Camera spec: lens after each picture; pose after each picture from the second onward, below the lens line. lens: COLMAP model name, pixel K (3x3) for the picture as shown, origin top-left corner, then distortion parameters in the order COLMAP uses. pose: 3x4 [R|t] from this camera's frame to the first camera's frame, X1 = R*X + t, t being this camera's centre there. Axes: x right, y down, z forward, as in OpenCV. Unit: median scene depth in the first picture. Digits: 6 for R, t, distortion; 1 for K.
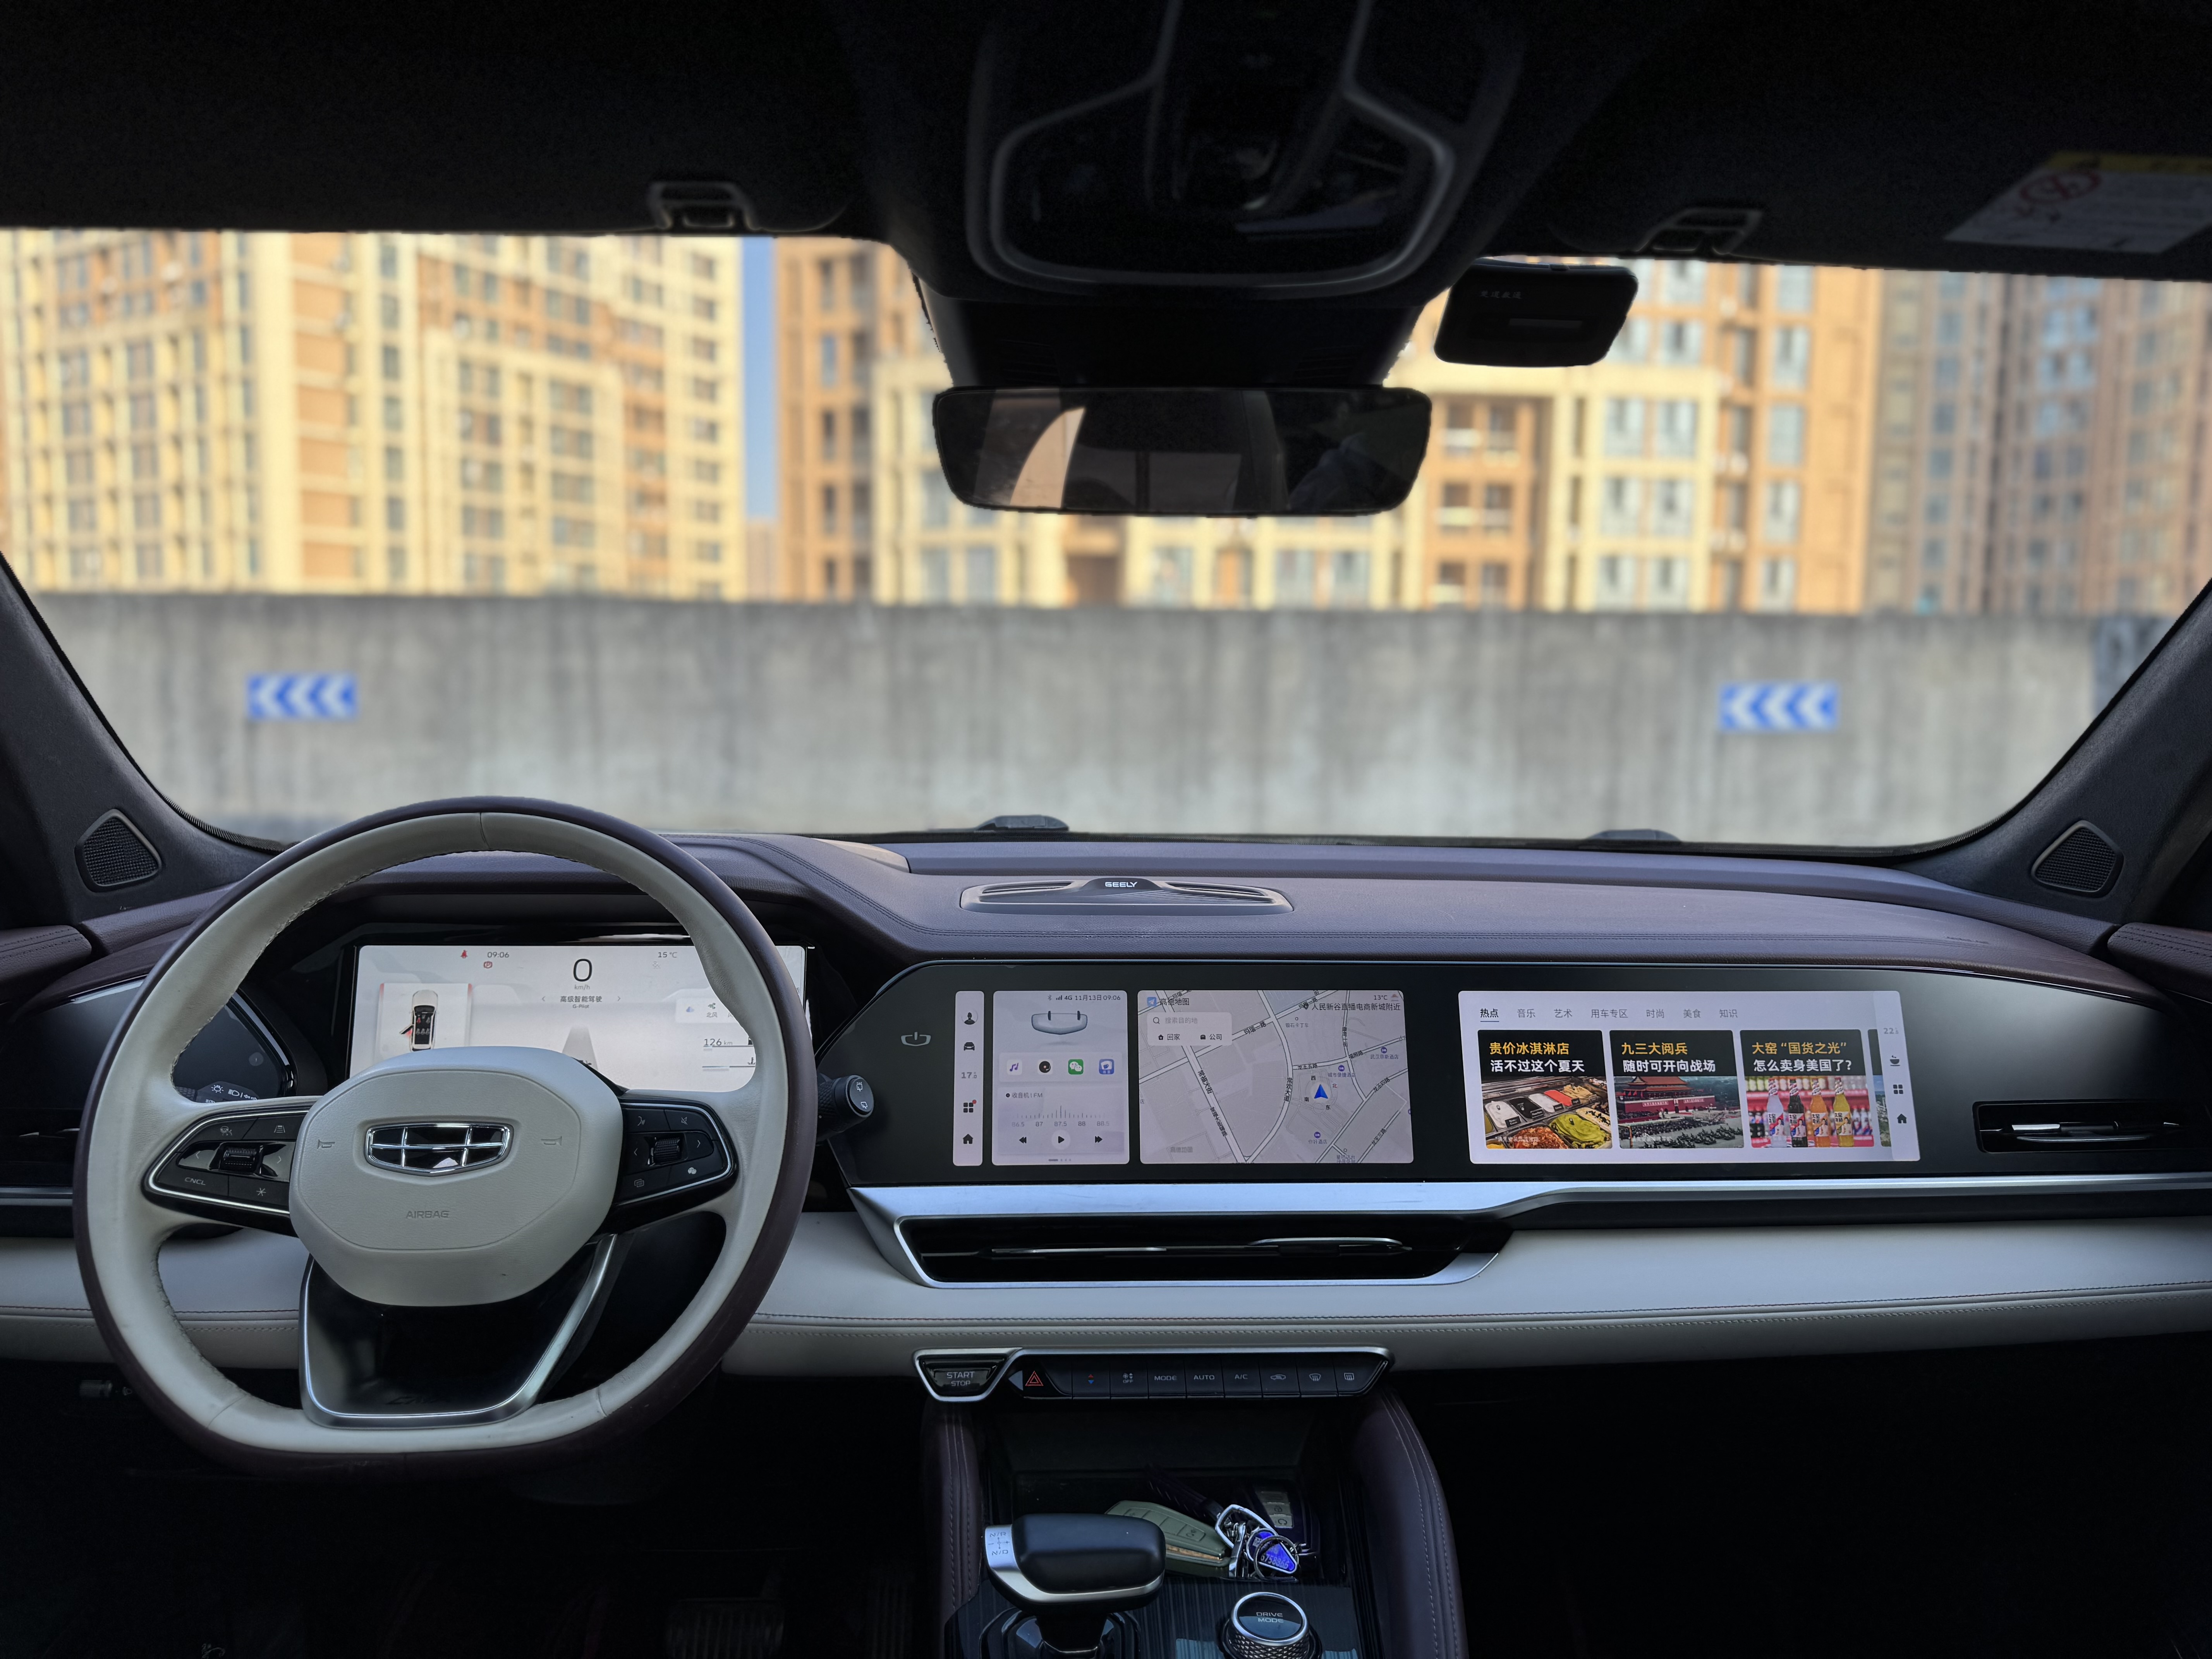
lens RADIAL K [[1553.1, 0, 1098.5], [0, 1553.1, 841.1], [0, 0, 1]] dist [0.038184, -0.036192]
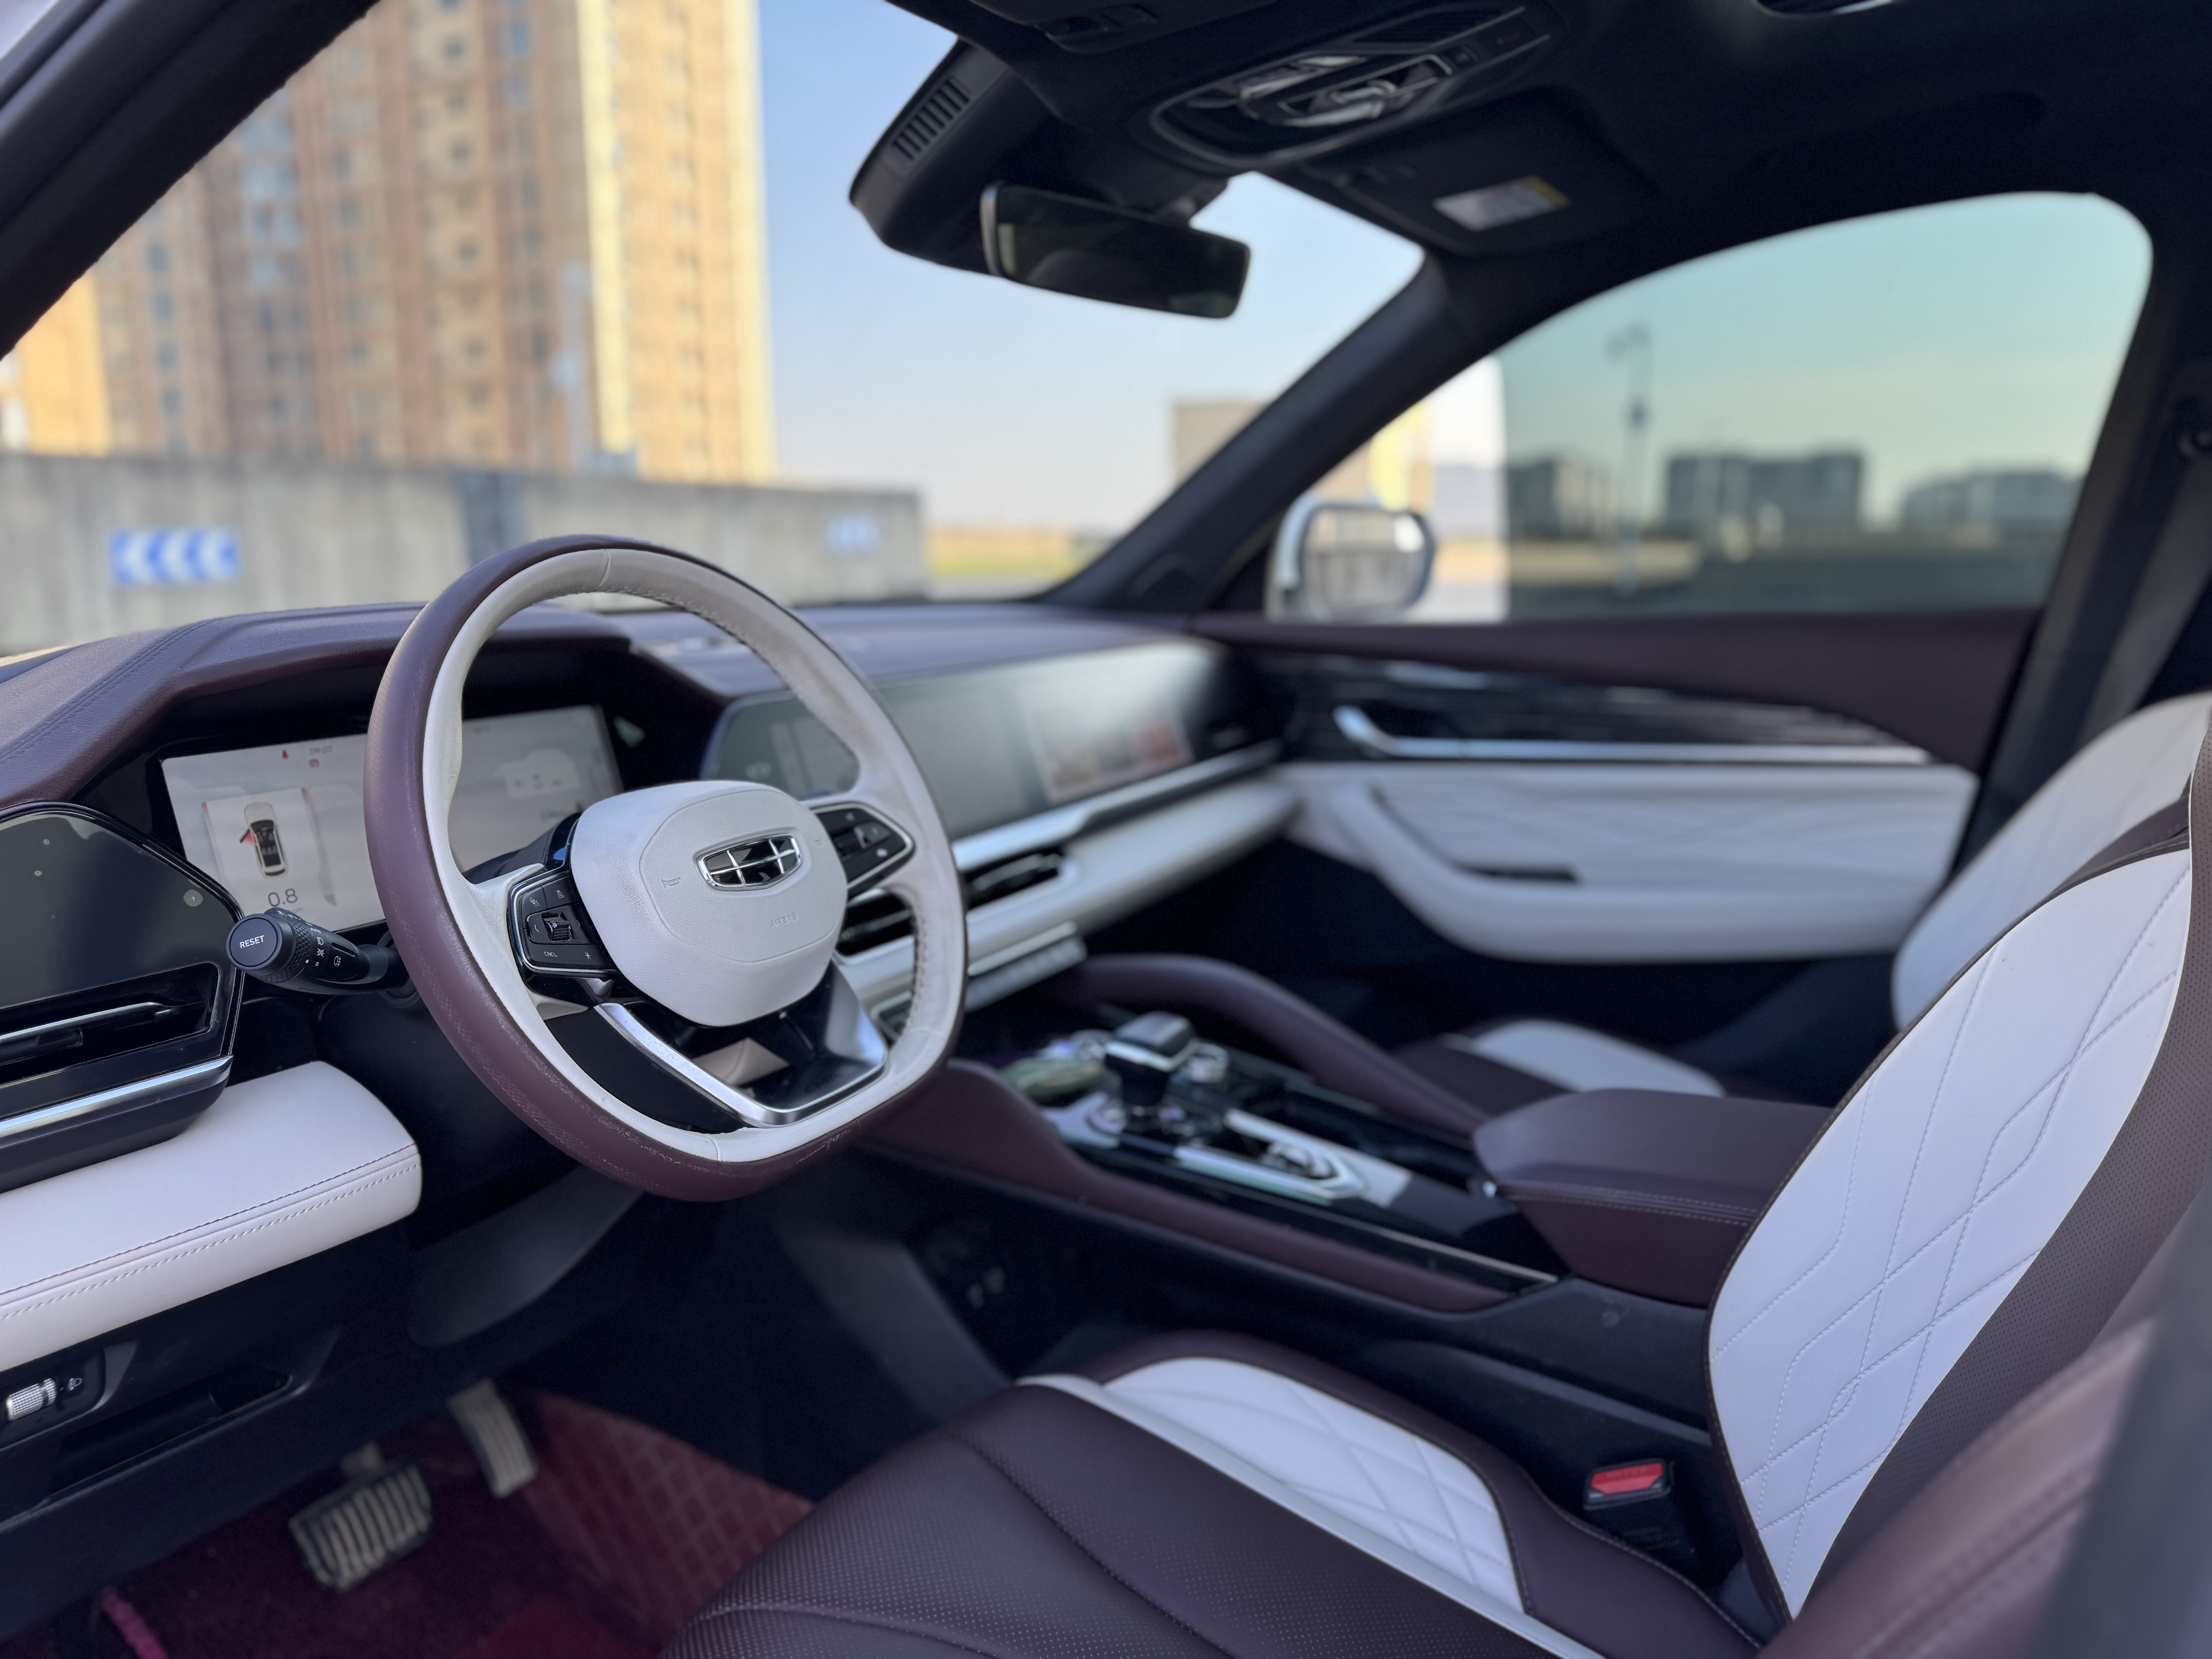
lens RADIAL K [[1553.1, 0, 1098.7], [0, 1553.1, 846.1], [0, 0, 1]] dist [0.038184, -0.036192]
pose [[0.531225, -0.178033, 0.828314, -0.871685], [0.100927, 0.984008, 0.146769, 0.042561], [-0.841198, 0.005632, 0.540698, 0.192825]]
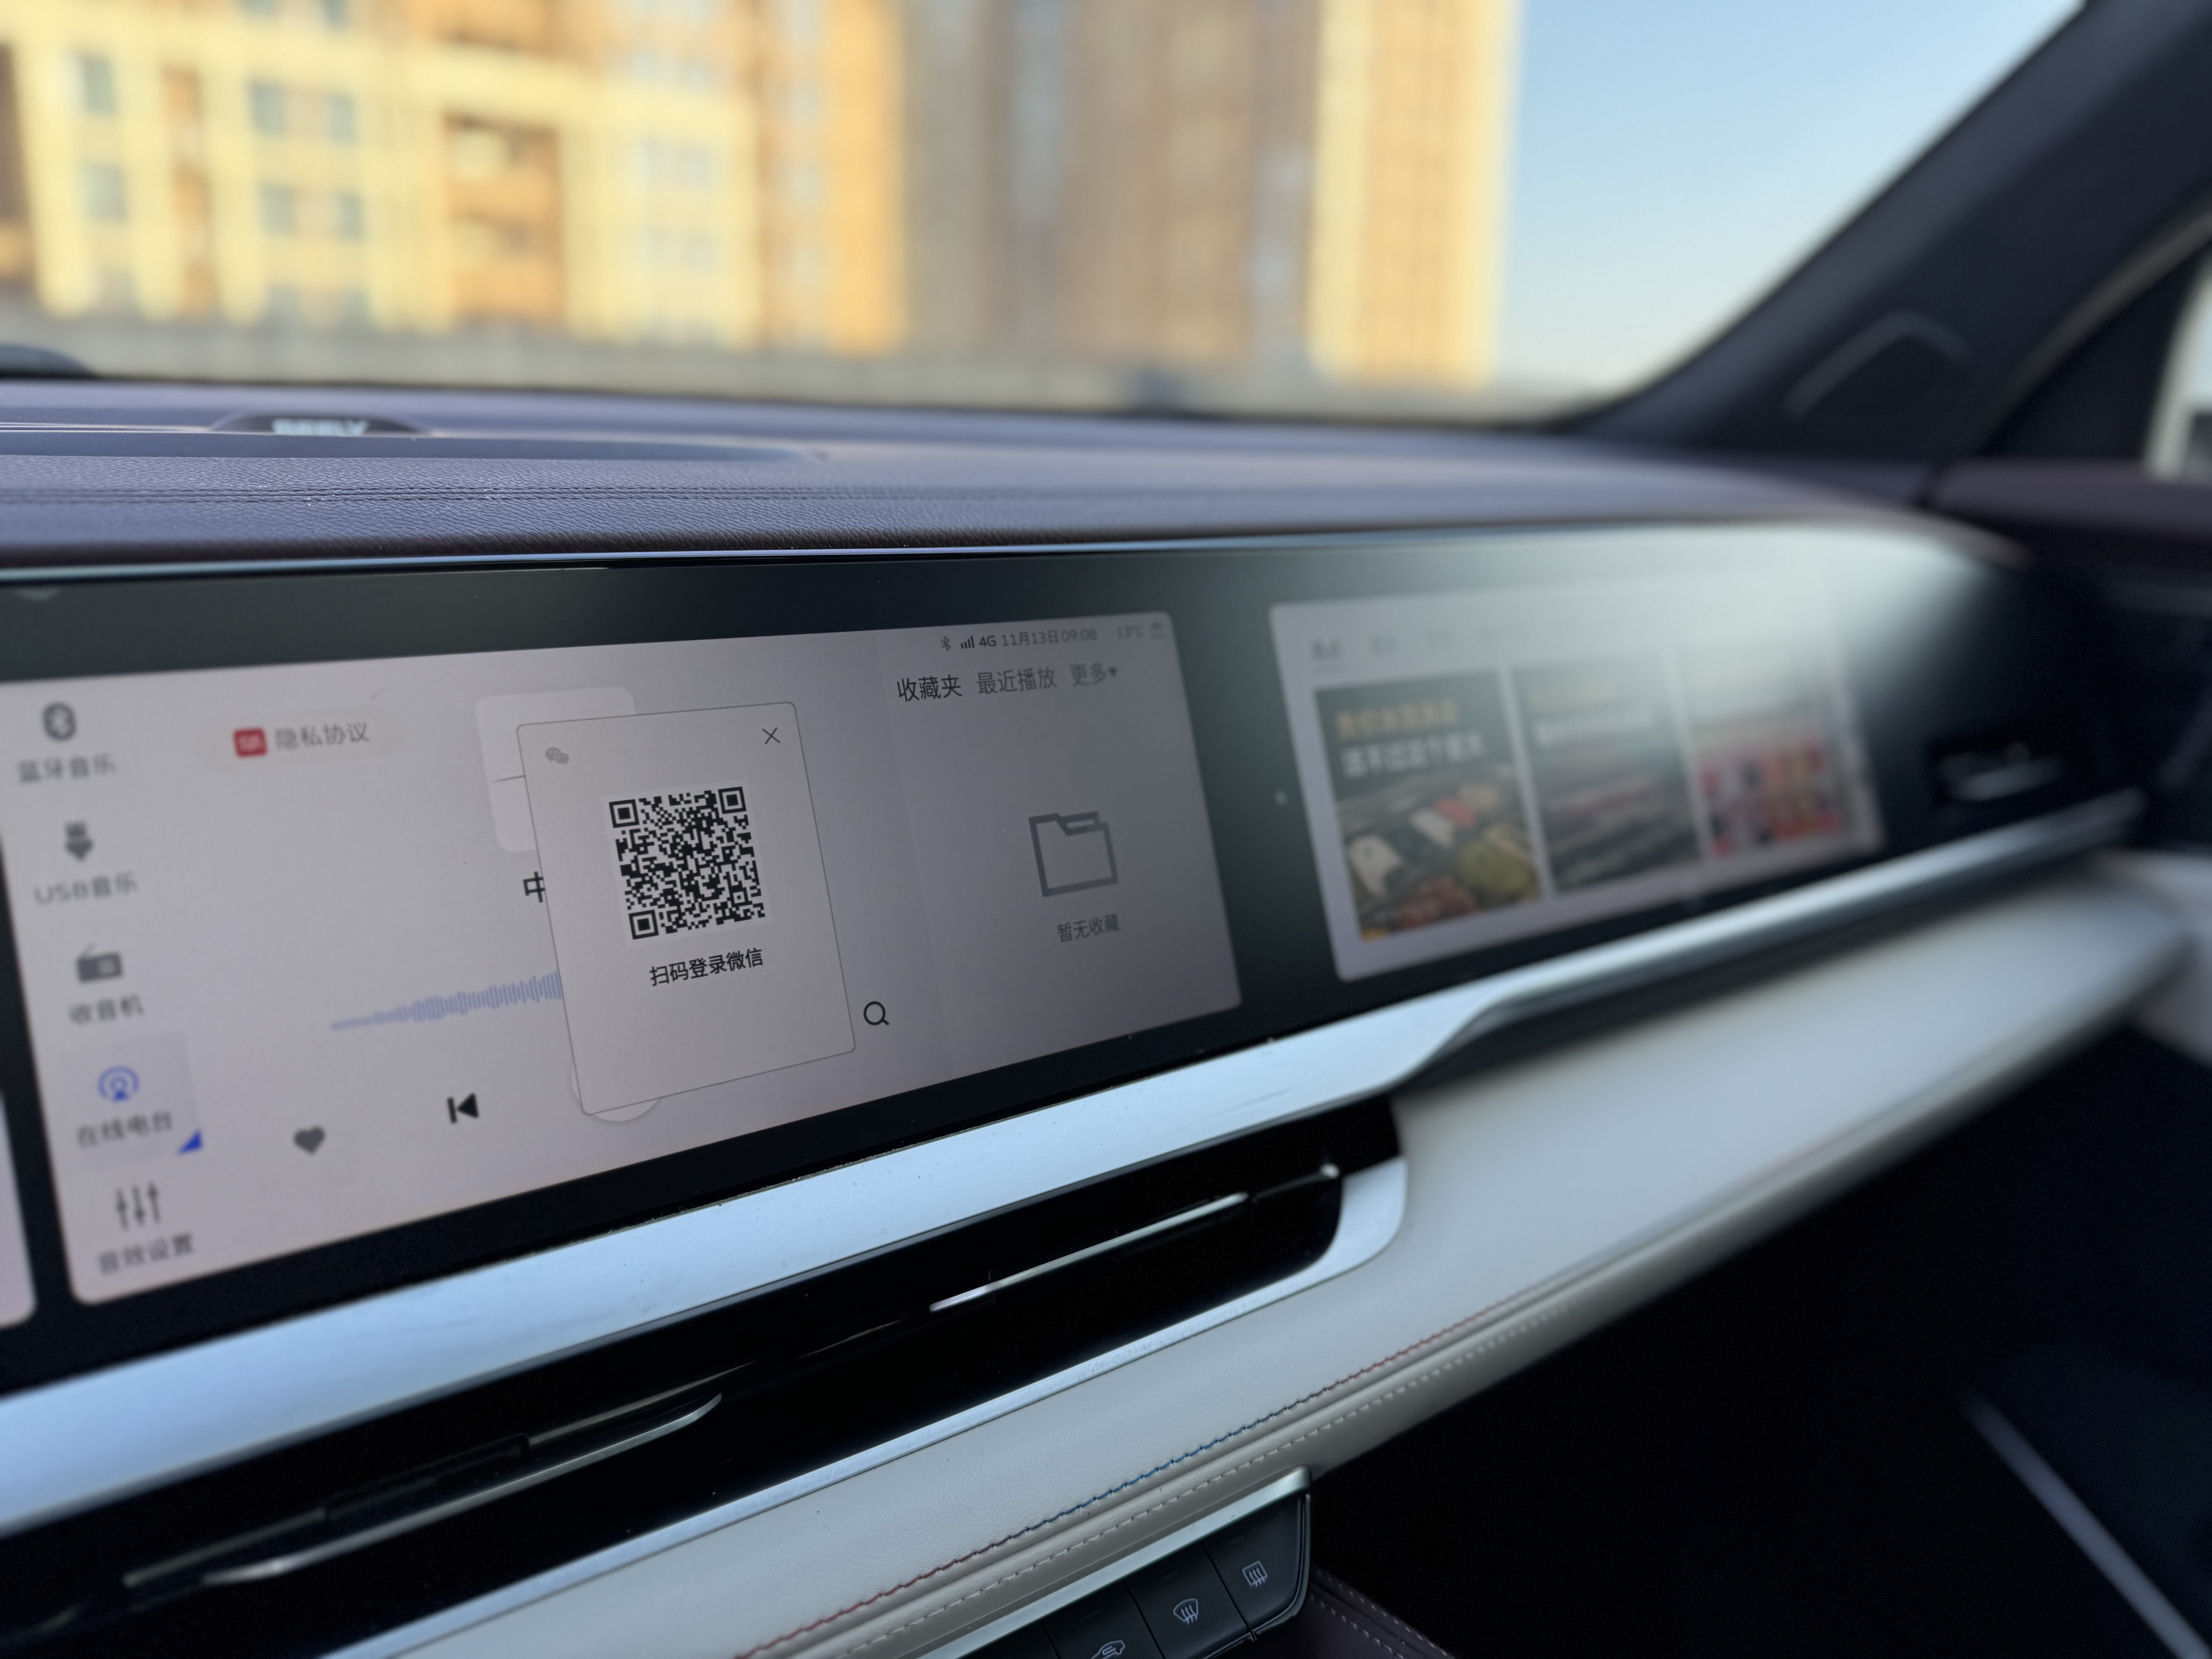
lens RADIAL K [[1553.1, 0, 1101.0], [0, 1553.1, 830.3], [0, 0, 1]] dist [0.038184, -0.036192]
pose [[0.834435, -0.131481, 0.535193, -0.051769], [0.052059, 0.985587, 0.160963, 0.084358], [-0.548642, -0.106451, 0.829253, 0.641696]]
